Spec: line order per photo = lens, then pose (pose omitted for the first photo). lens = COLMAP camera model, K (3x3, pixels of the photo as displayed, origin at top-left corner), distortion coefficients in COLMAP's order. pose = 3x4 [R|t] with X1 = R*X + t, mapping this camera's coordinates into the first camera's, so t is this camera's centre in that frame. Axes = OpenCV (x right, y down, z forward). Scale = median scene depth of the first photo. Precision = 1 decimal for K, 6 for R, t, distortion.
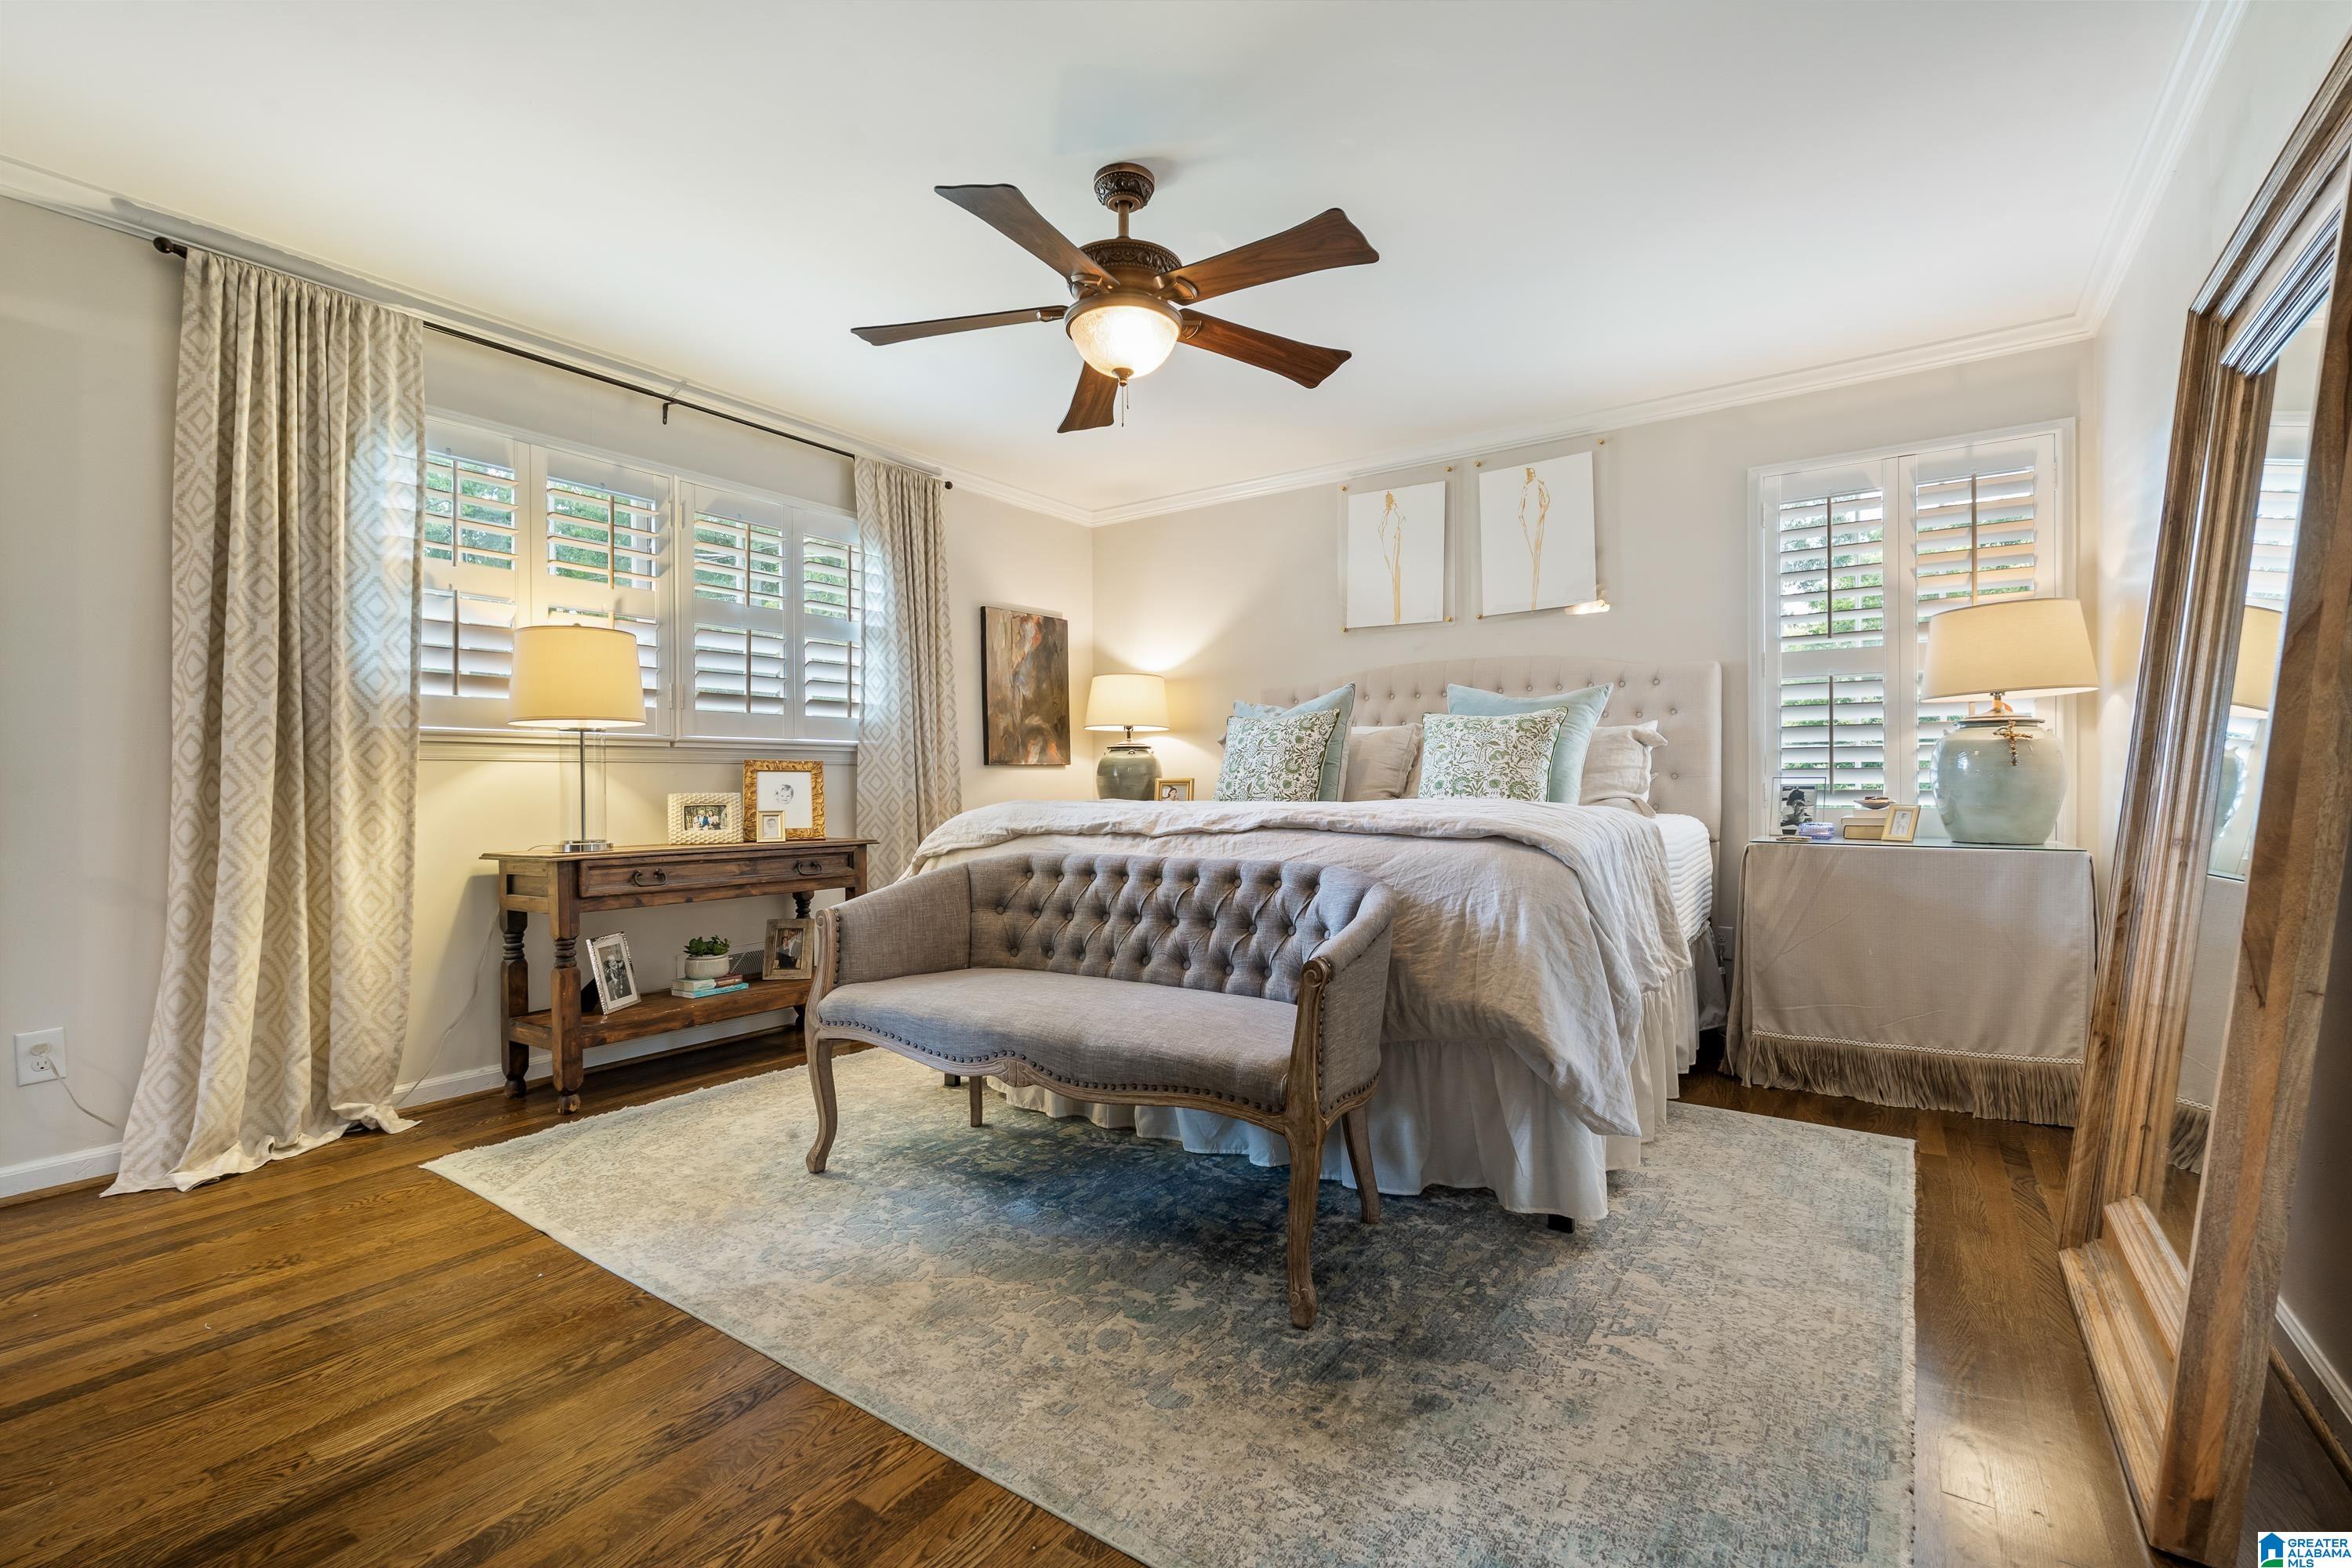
lens RADIAL K [[1041.5, 0, 1176.0], [0, 1041.5, 784.0], [0, 0, 1]] dist [-0.002426, -0.000199]
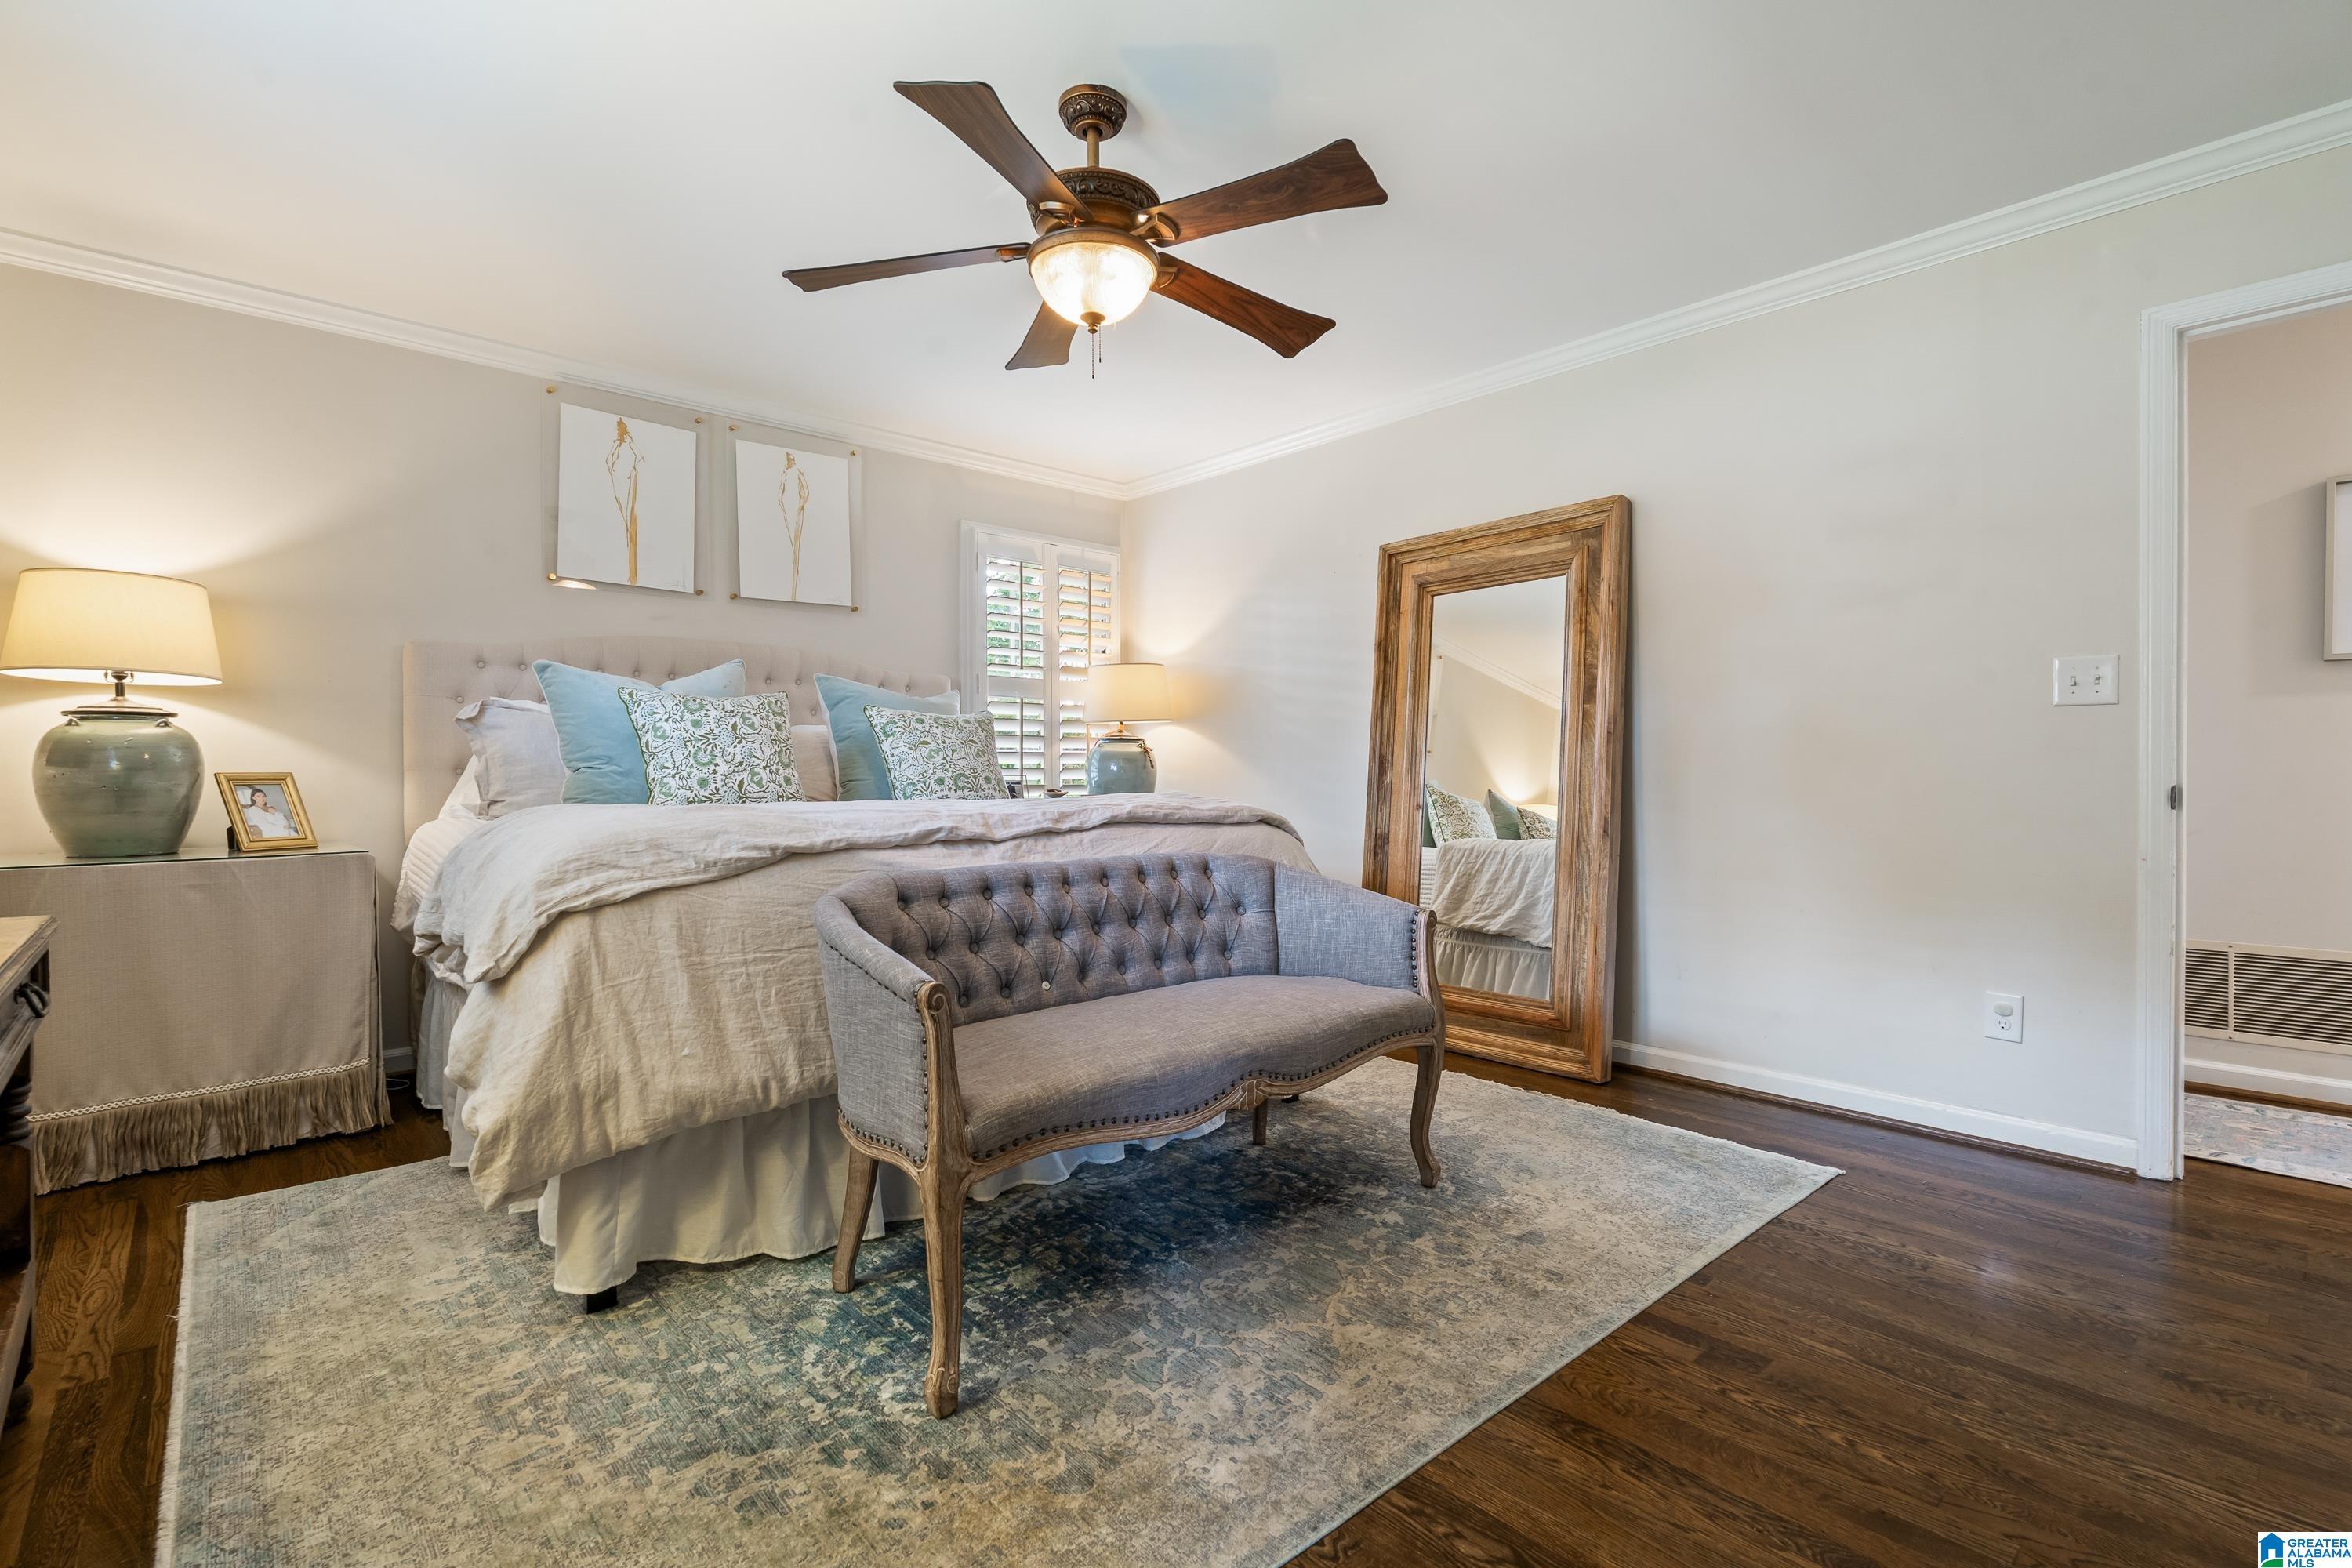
lens RADIAL K [[1072.7, 0, 1176.0], [0, 1072.7, 784.0], [0, 0, 1]] dist [-0.009927, 0.000226]
pose [[0.228099, -0.002985, 0.973633, -0.863811], [0.002739, 0.999993, 0.002424, 0.001907], [-0.973634, 0.002114, 0.228106, 0.674985]]
